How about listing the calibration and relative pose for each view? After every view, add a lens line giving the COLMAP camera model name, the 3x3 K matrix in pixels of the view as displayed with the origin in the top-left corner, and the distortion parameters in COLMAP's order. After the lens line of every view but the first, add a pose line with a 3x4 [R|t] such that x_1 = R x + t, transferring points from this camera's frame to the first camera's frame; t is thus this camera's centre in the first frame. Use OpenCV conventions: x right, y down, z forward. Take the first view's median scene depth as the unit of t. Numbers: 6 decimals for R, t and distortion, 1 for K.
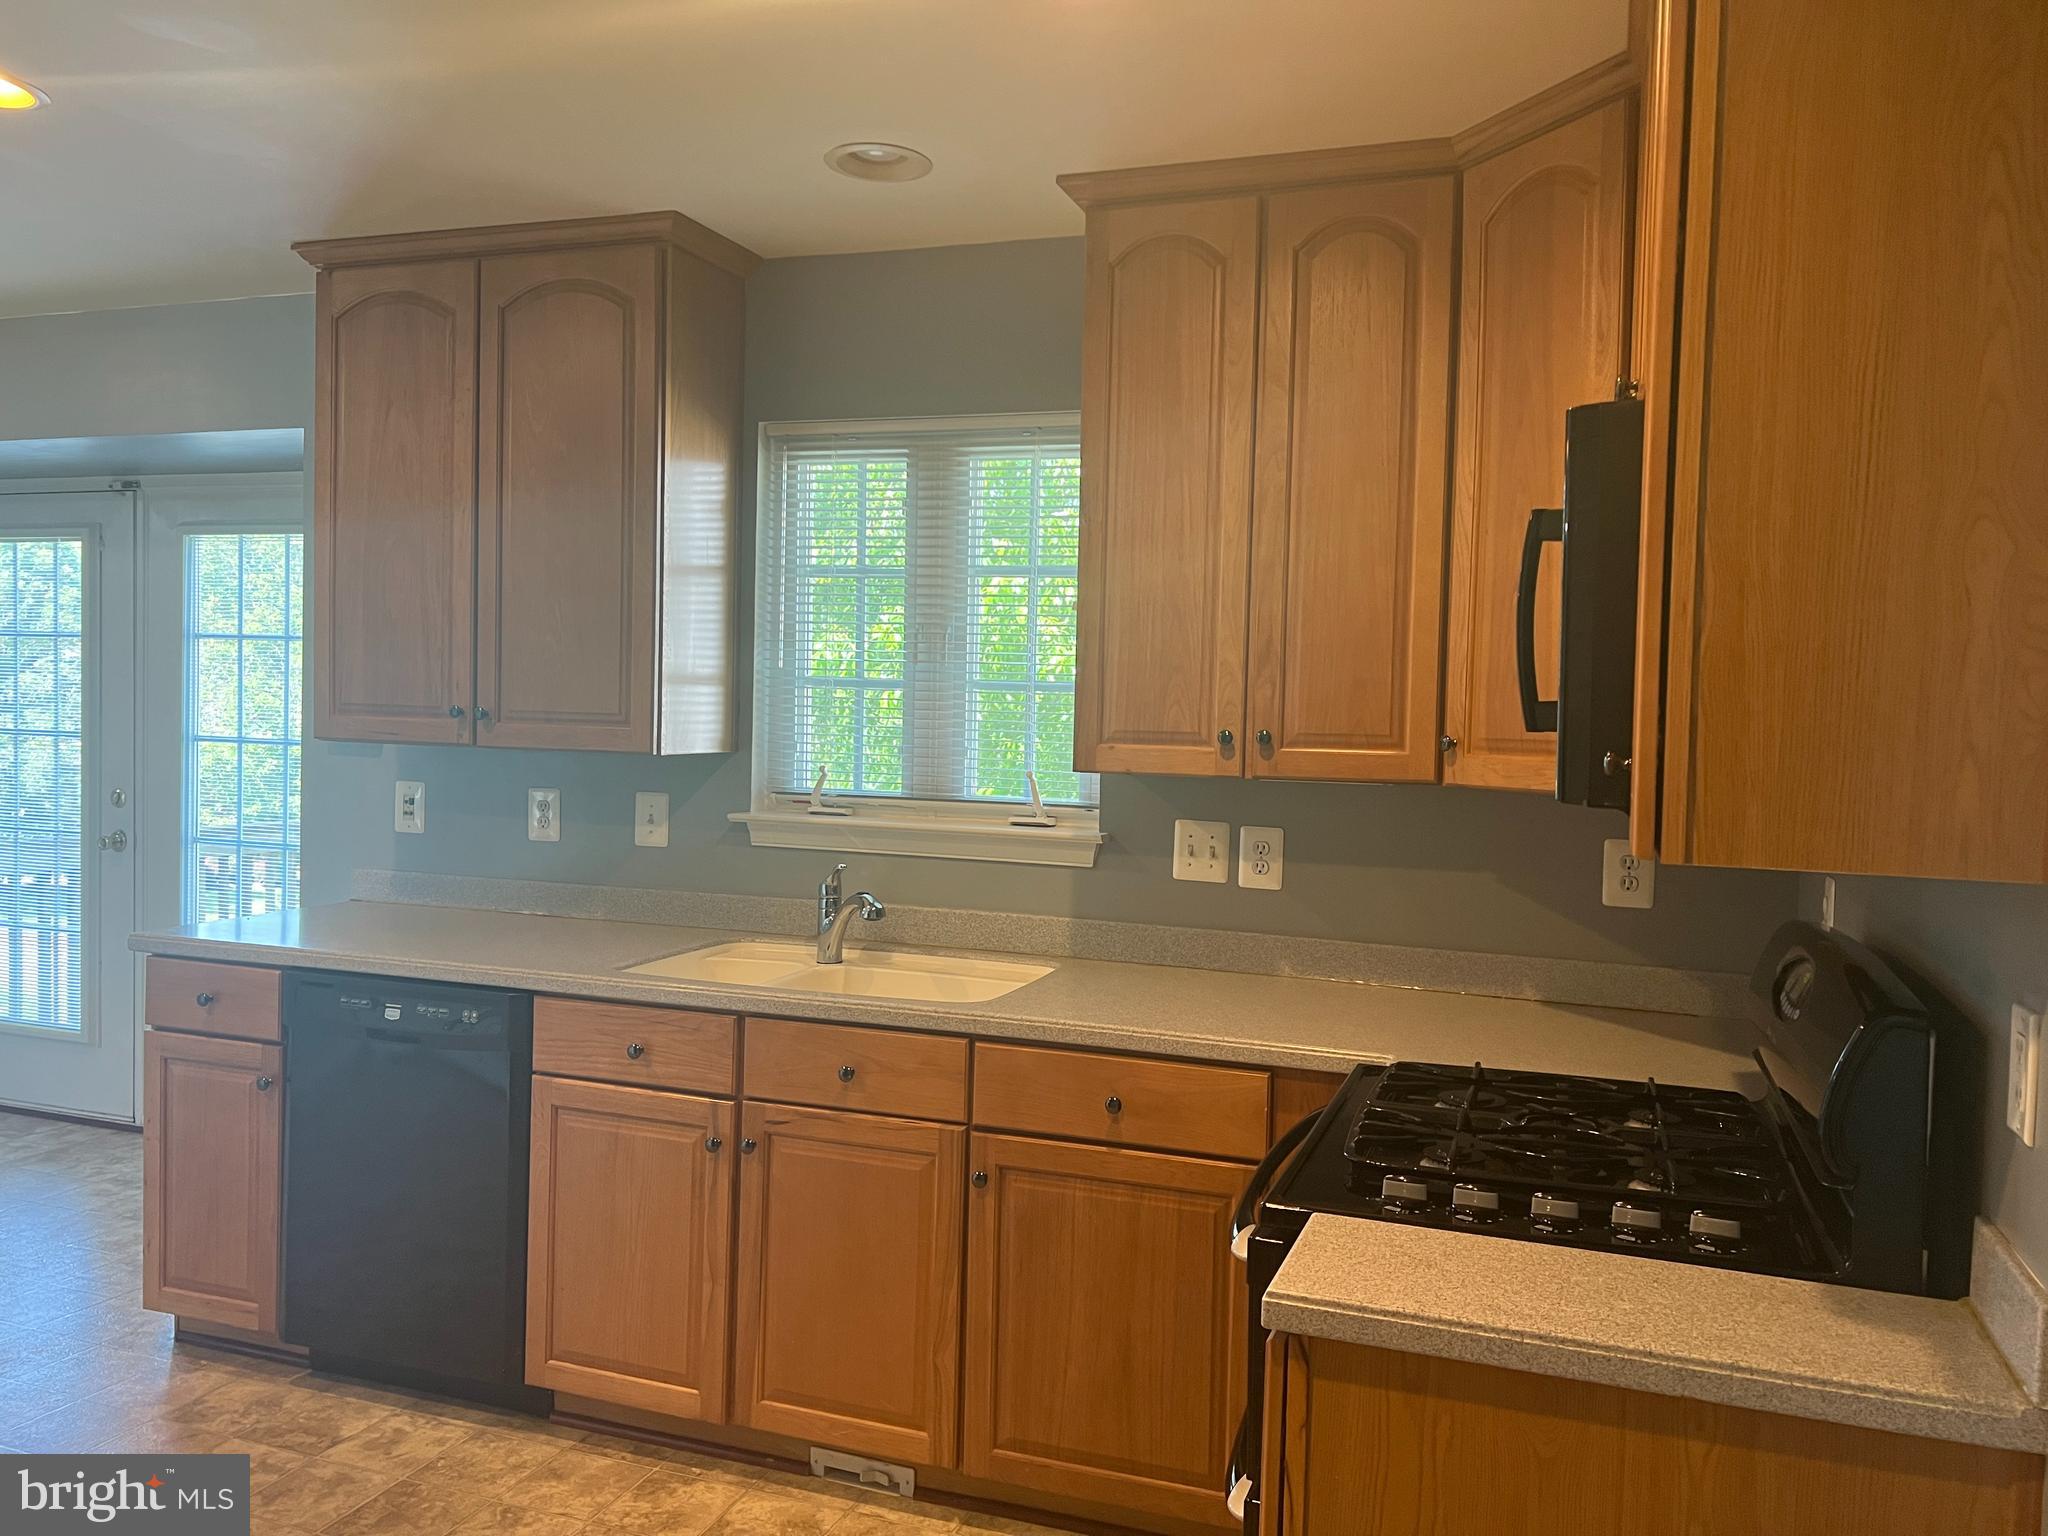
lens RADIAL K [[1546.9, 0, 1027.0], [0, 1546.9, 757.1], [0, 0, 1]] dist [0.029150, -0.031653]
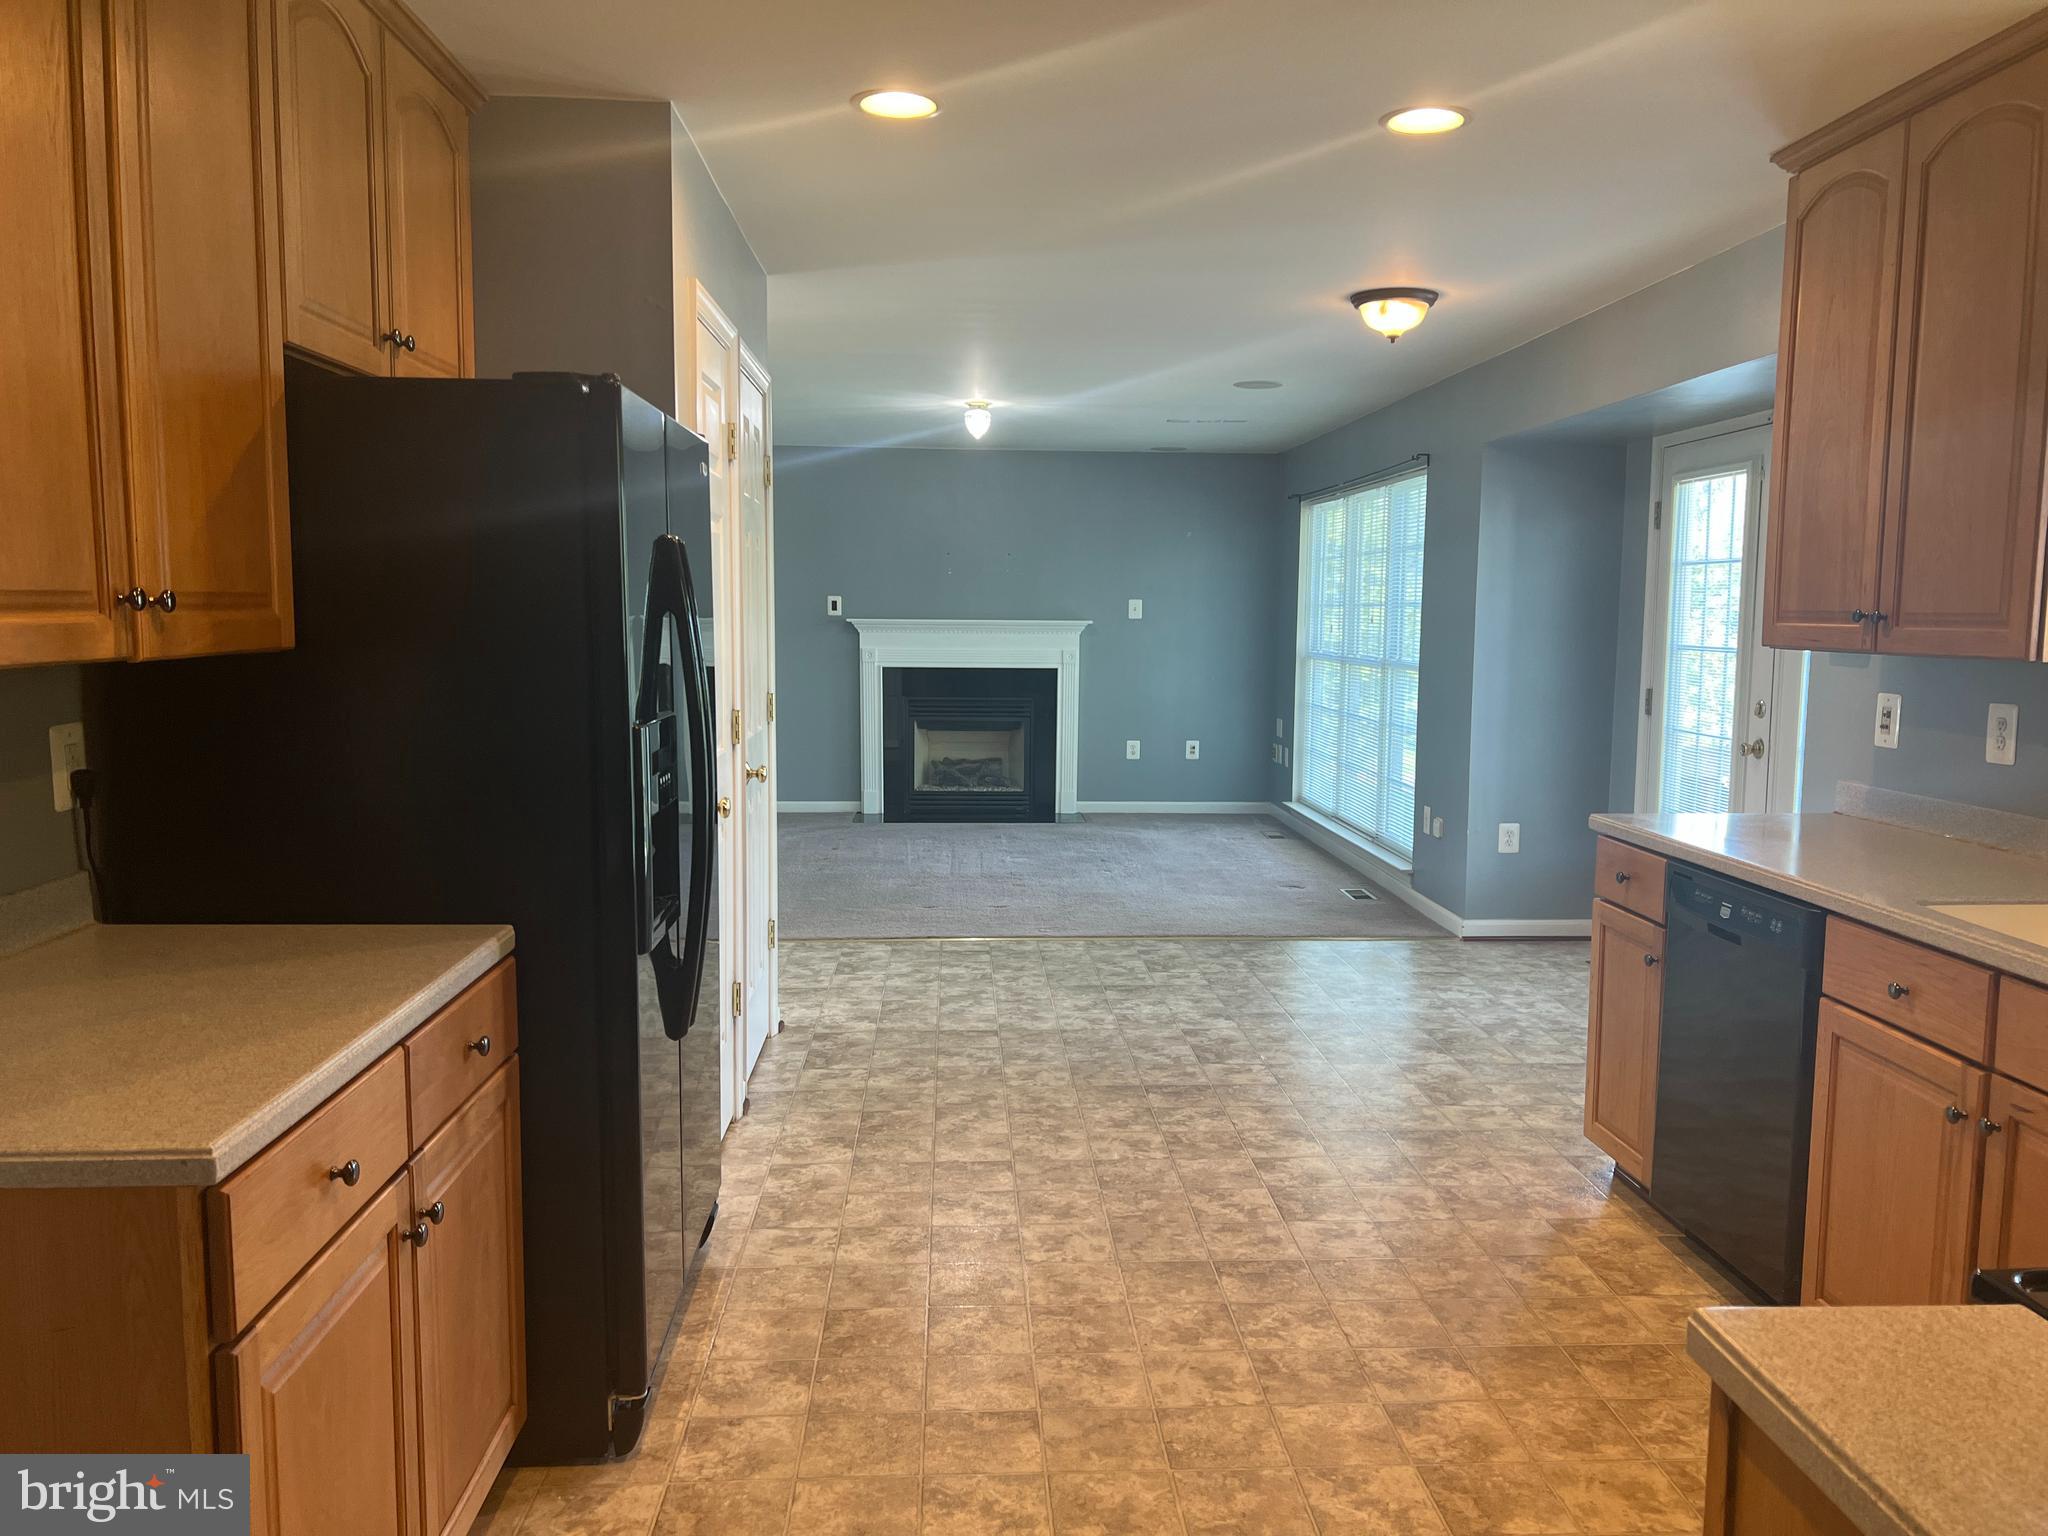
lens RADIAL K [[1524.3, 0, 1024.0], [0, 1524.3, 768.0], [0, 0, 1]] dist [0.037756, -0.054914]
pose [[0.382409, 0.070639, -0.921289, 0.343796], [-0.024278, 0.997497, 0.066405, 0.014925], [0.923674, -0.003027, 0.383167, 0.192415]]
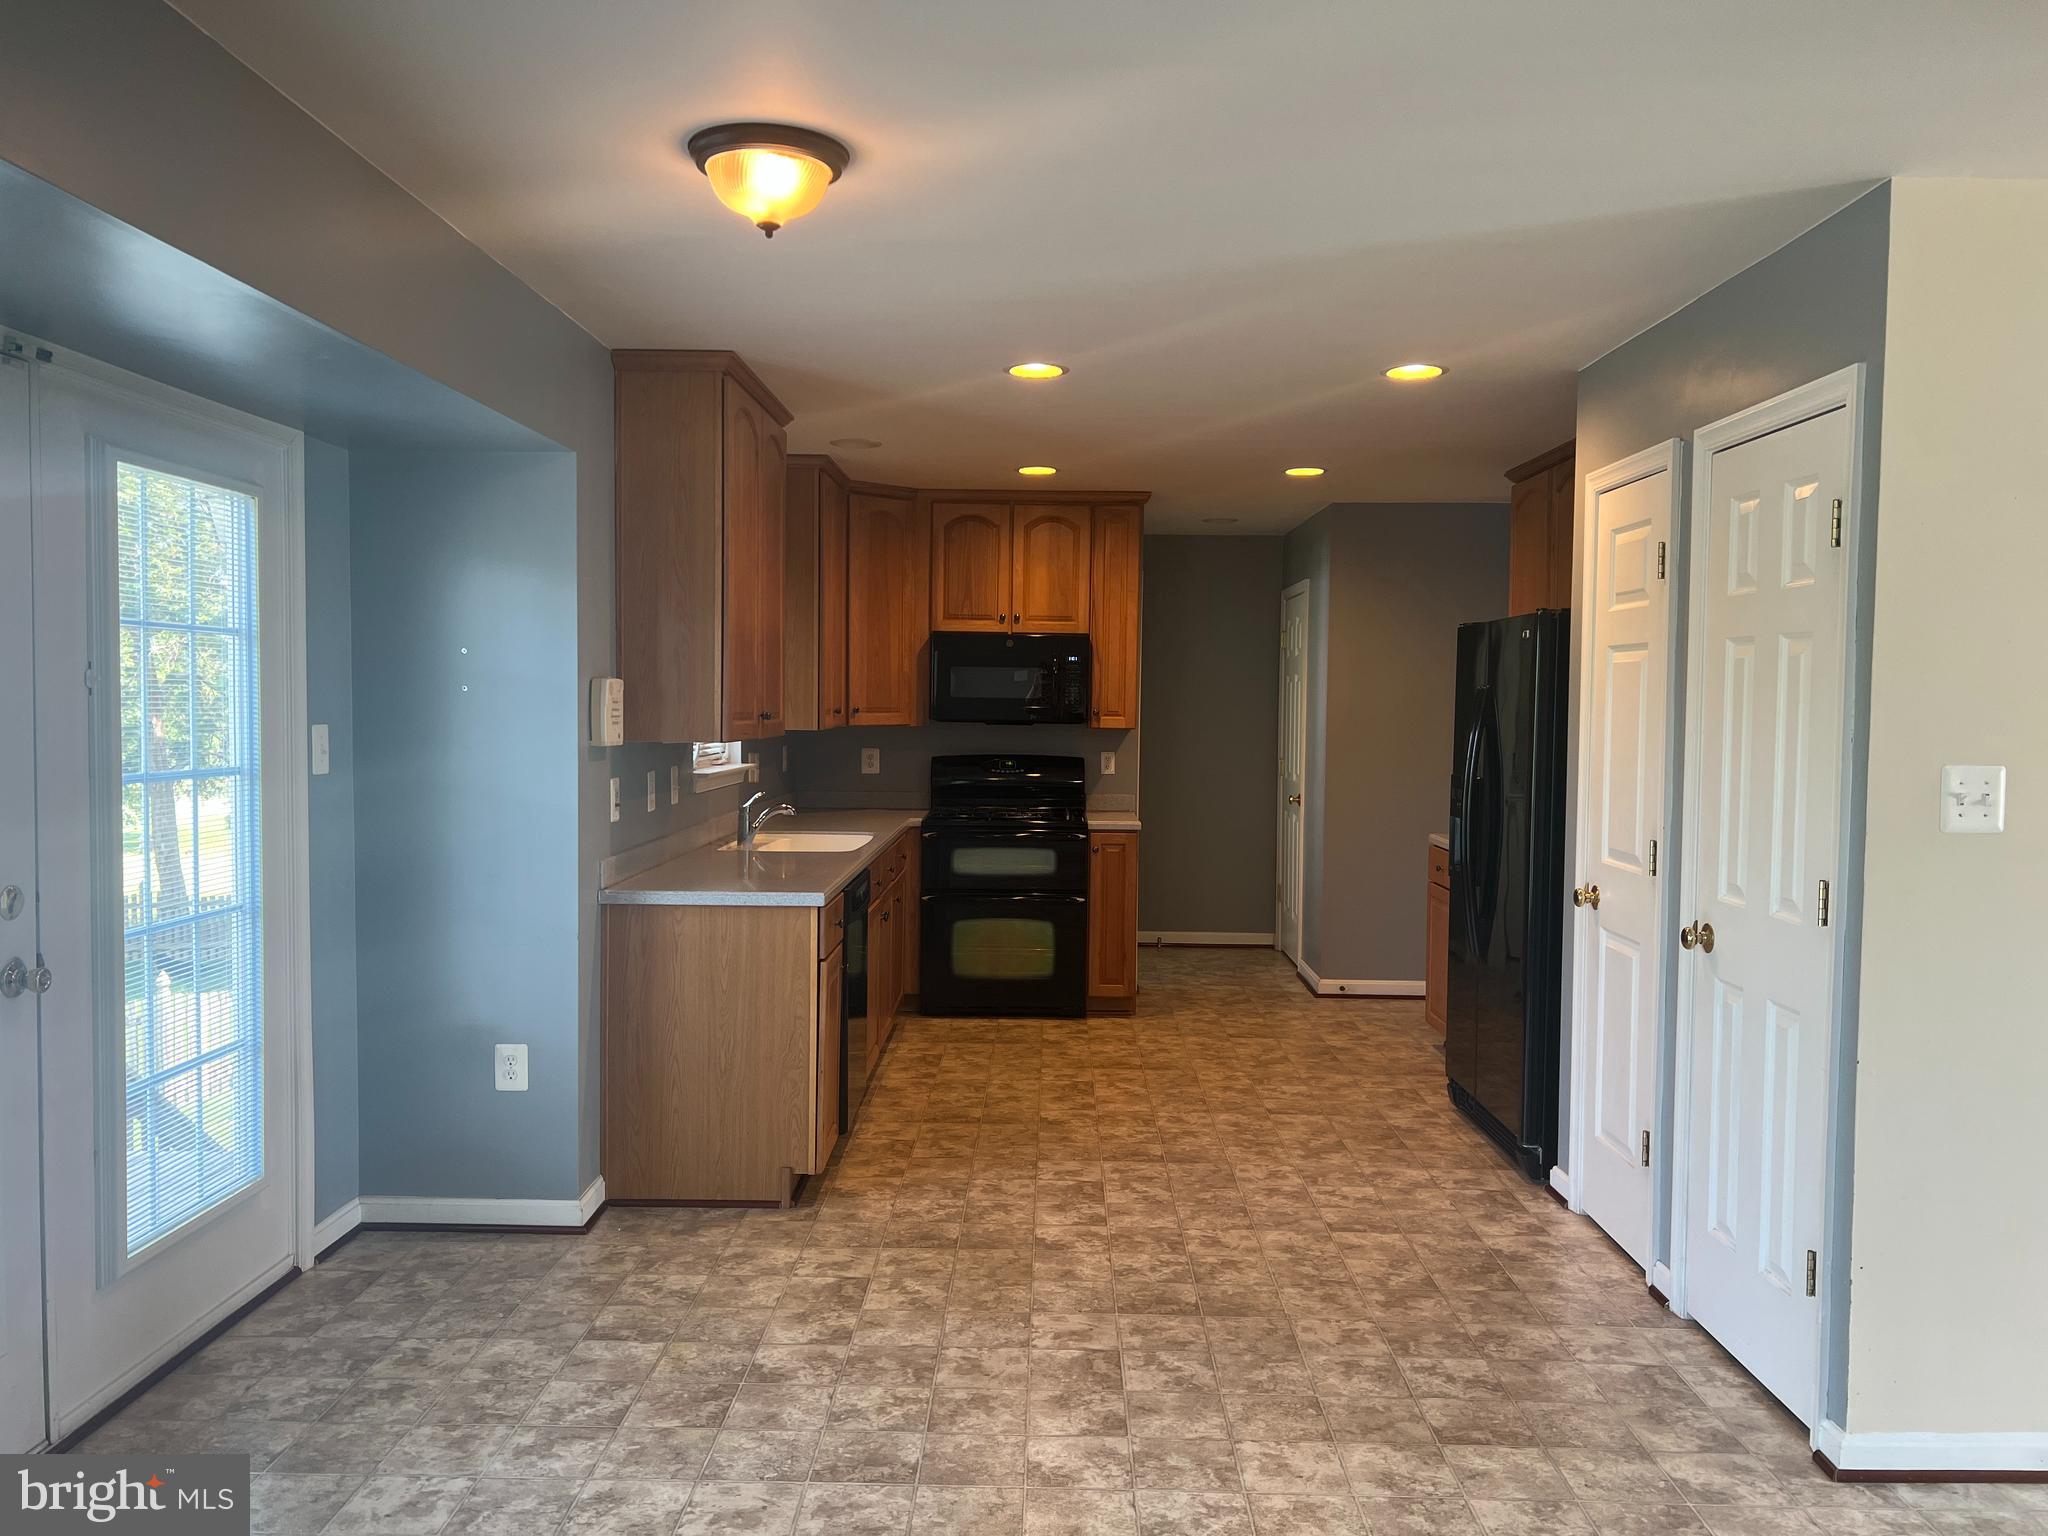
lens RADIAL K [[1546.3, 0, 1033.4], [0, 1546.3, 771.3], [0, 0, 1]] dist [0.076035, -0.110473]
pose [[-0.326710, -0.075770, 0.942083, -2.055328], [0.008763, 0.996496, 0.083185, -0.107894], [-0.945084, 0.035433, -0.324901, 1.384631]]
